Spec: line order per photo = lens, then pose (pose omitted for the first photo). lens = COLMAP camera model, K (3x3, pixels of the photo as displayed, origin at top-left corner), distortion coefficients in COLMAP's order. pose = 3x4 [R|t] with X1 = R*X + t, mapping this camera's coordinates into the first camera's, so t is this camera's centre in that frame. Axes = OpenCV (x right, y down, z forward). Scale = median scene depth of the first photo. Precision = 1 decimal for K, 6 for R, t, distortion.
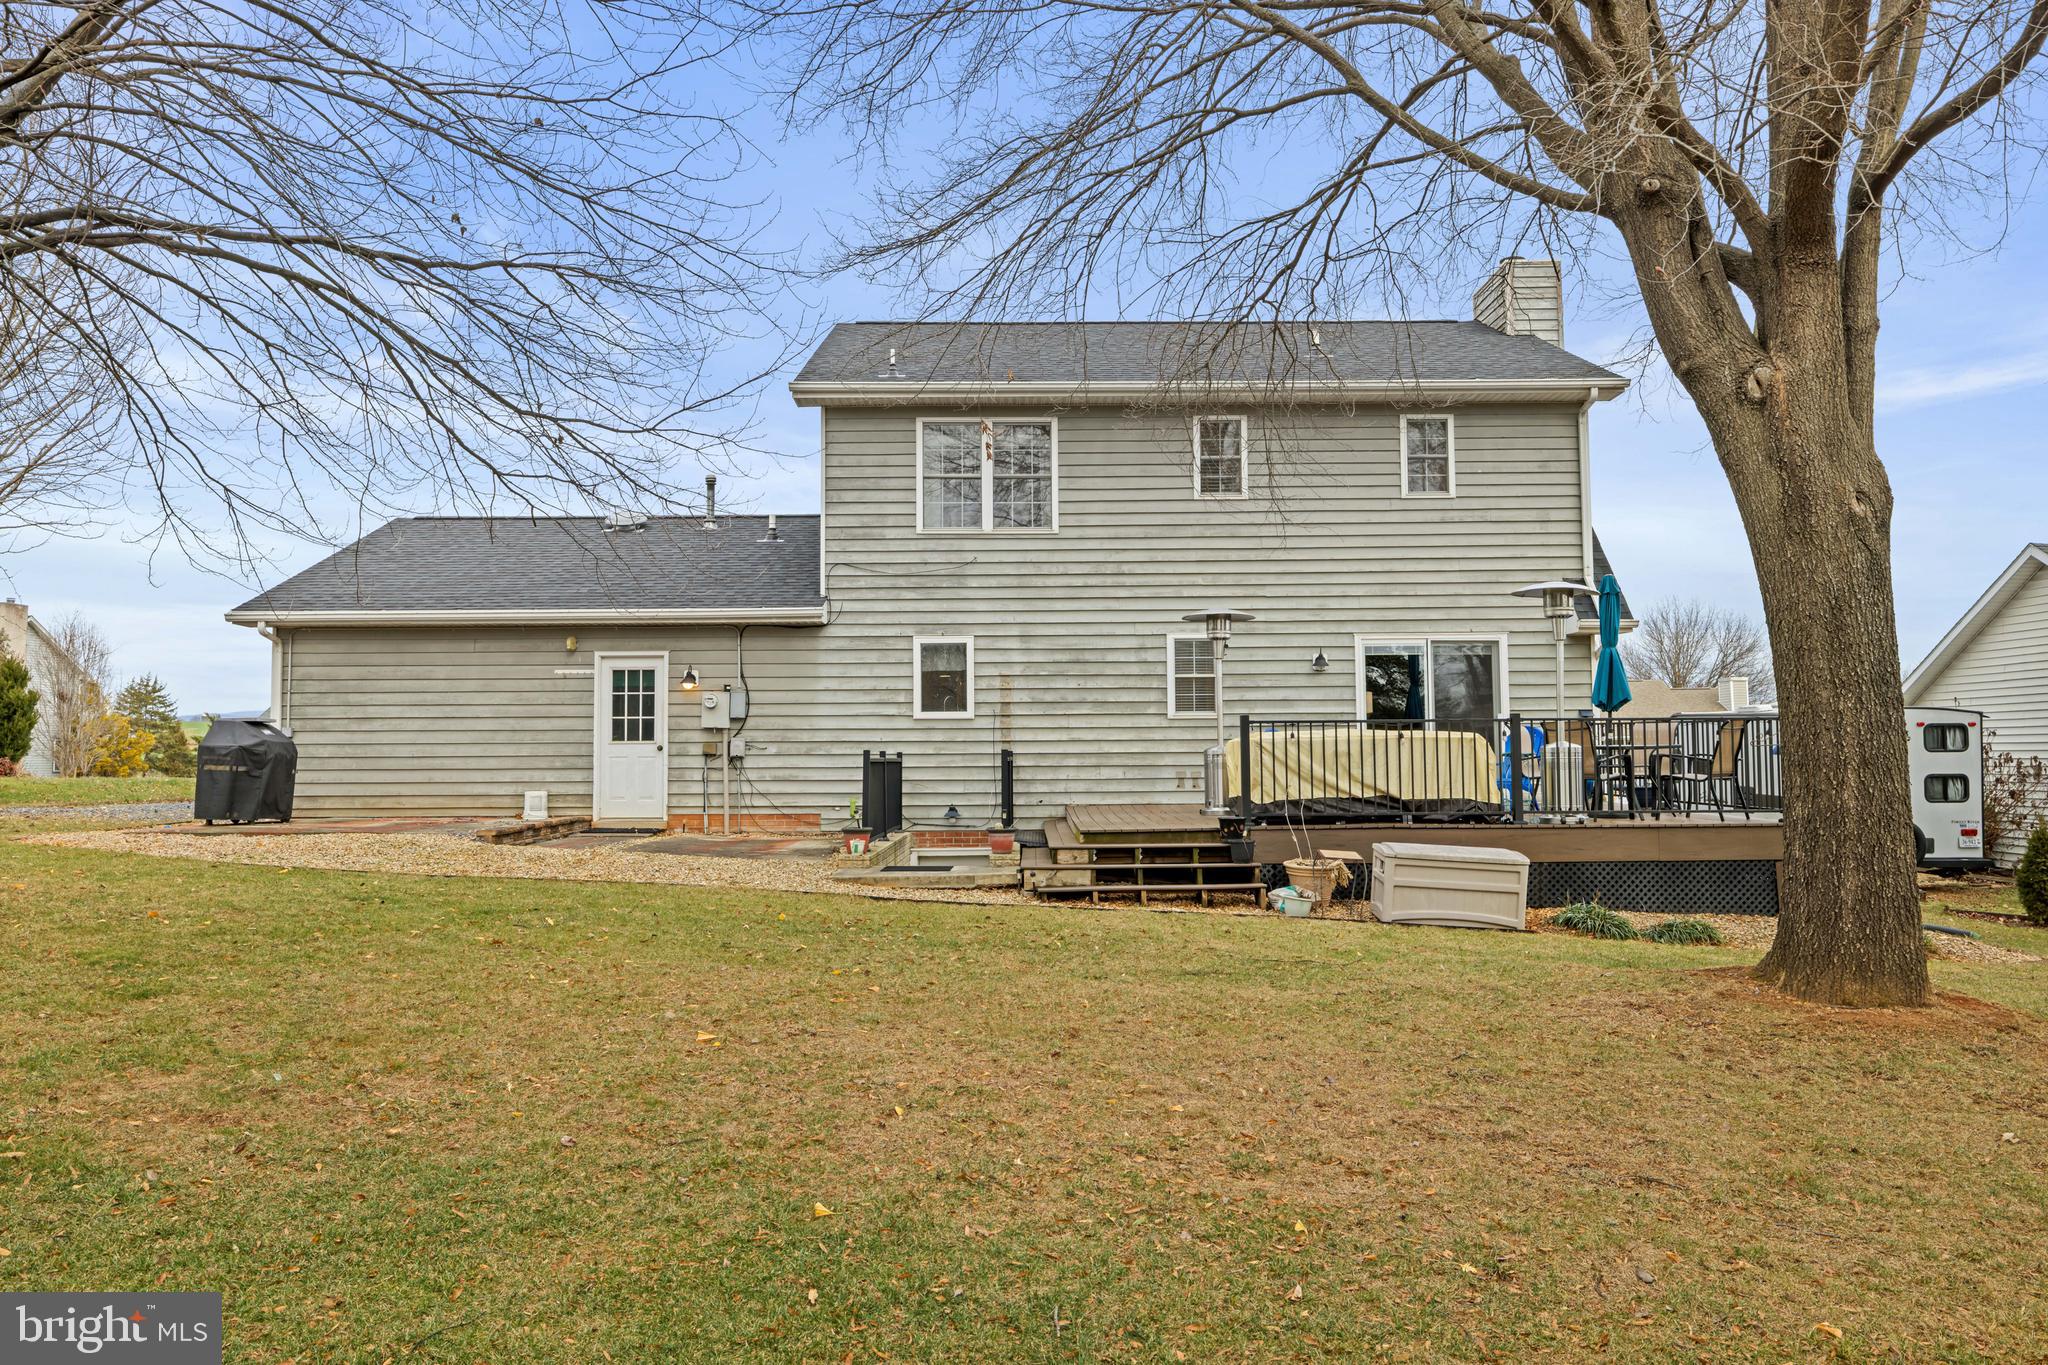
lens RADIAL K [[1487.6, 0, 1032.4], [0, 1487.6, 667.3], [0, 0, 1]] dist [-0.008341, 0.005921]
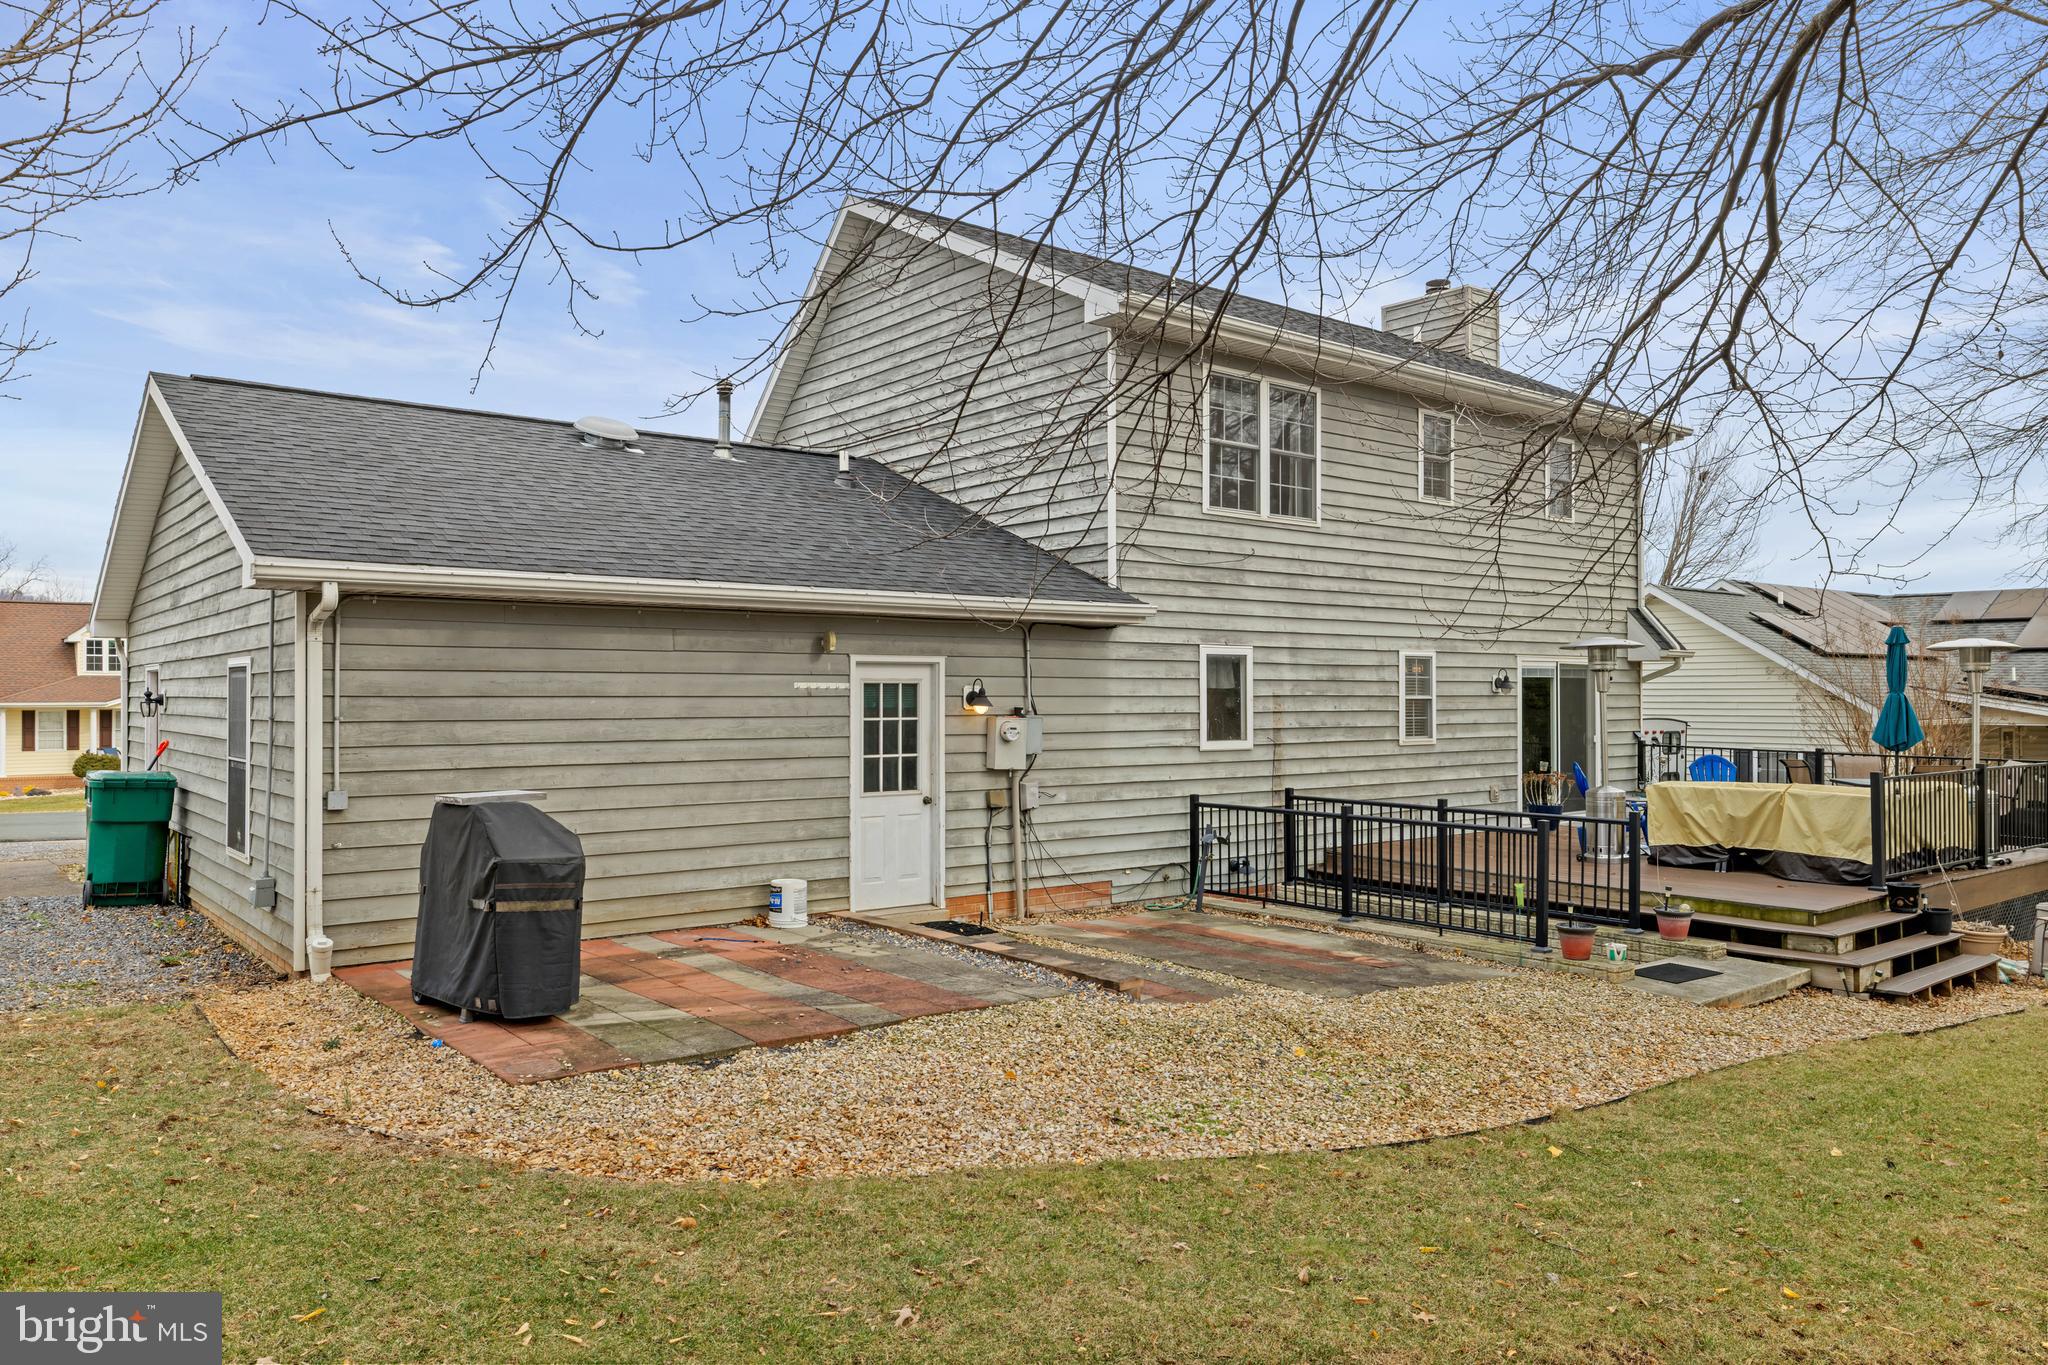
lens RADIAL K [[1391.6, 0, 1026.7], [0, 1391.6, 683.1], [0, 0, 1]] dist [-0.000738, -0.002196]
pose [[0.791799, 0.012685, 0.610650, -0.604755], [-0.043092, 0.998453, 0.035134, -0.022883], [-0.609260, -0.054133, 0.791121, 0.482628]]
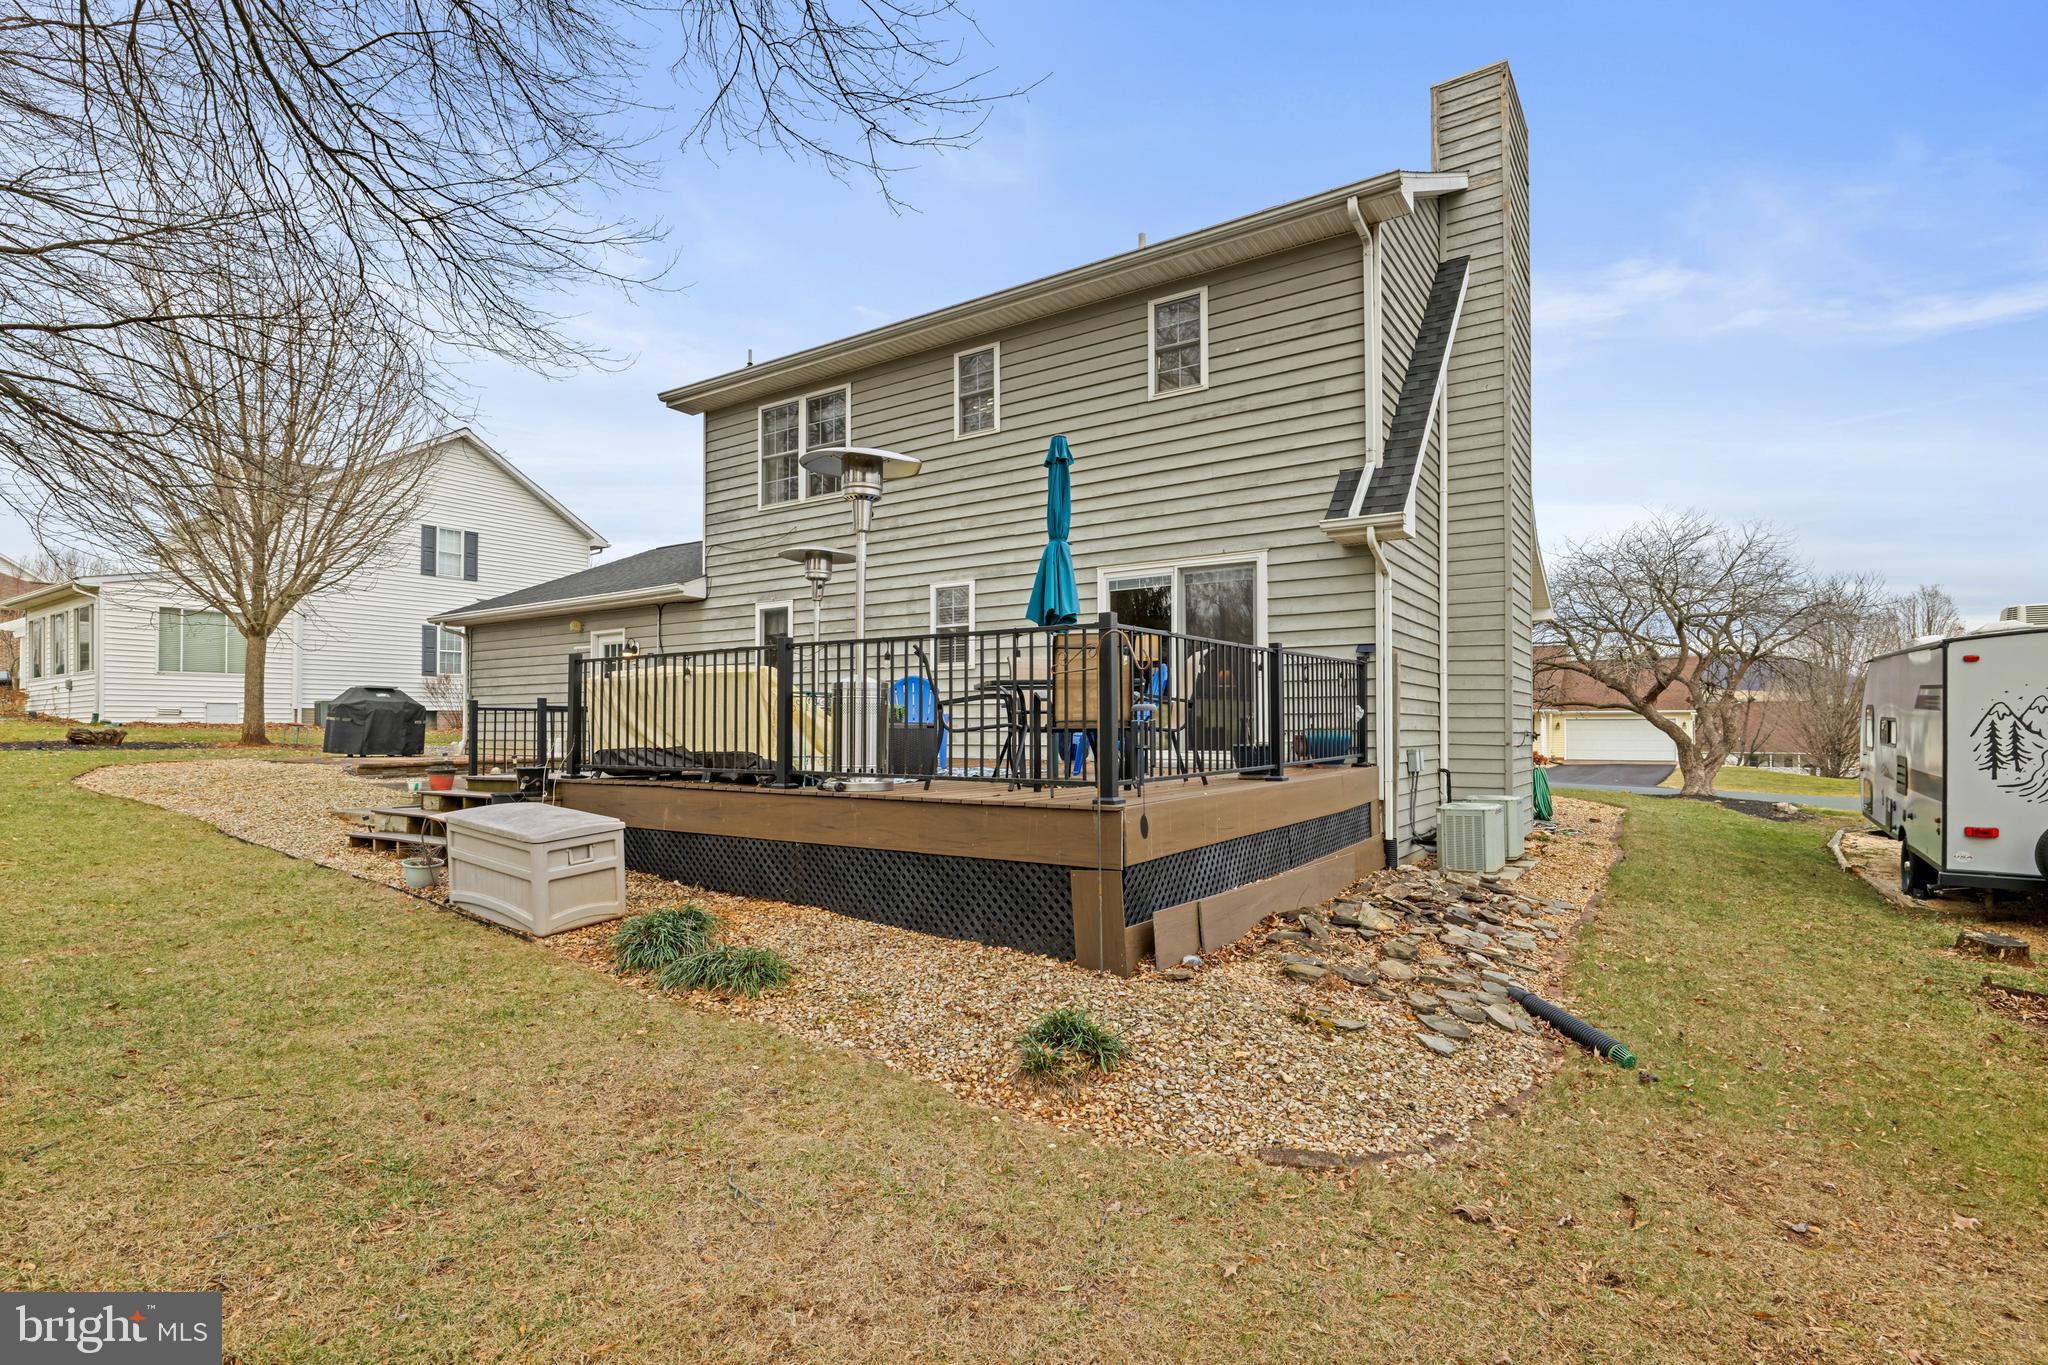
lens RADIAL K [[1013.9, 0, 1035.6], [0, 1013.9, 709.4], [0, 0, 1]] dist [-0.001364, -0.000100]
pose [[0.818878, -0.005976, -0.573936, 0.537200], [0.030377, 0.998996, 0.032939, 0.040480], [0.573163, -0.044408, 0.818237, 0.498348]]
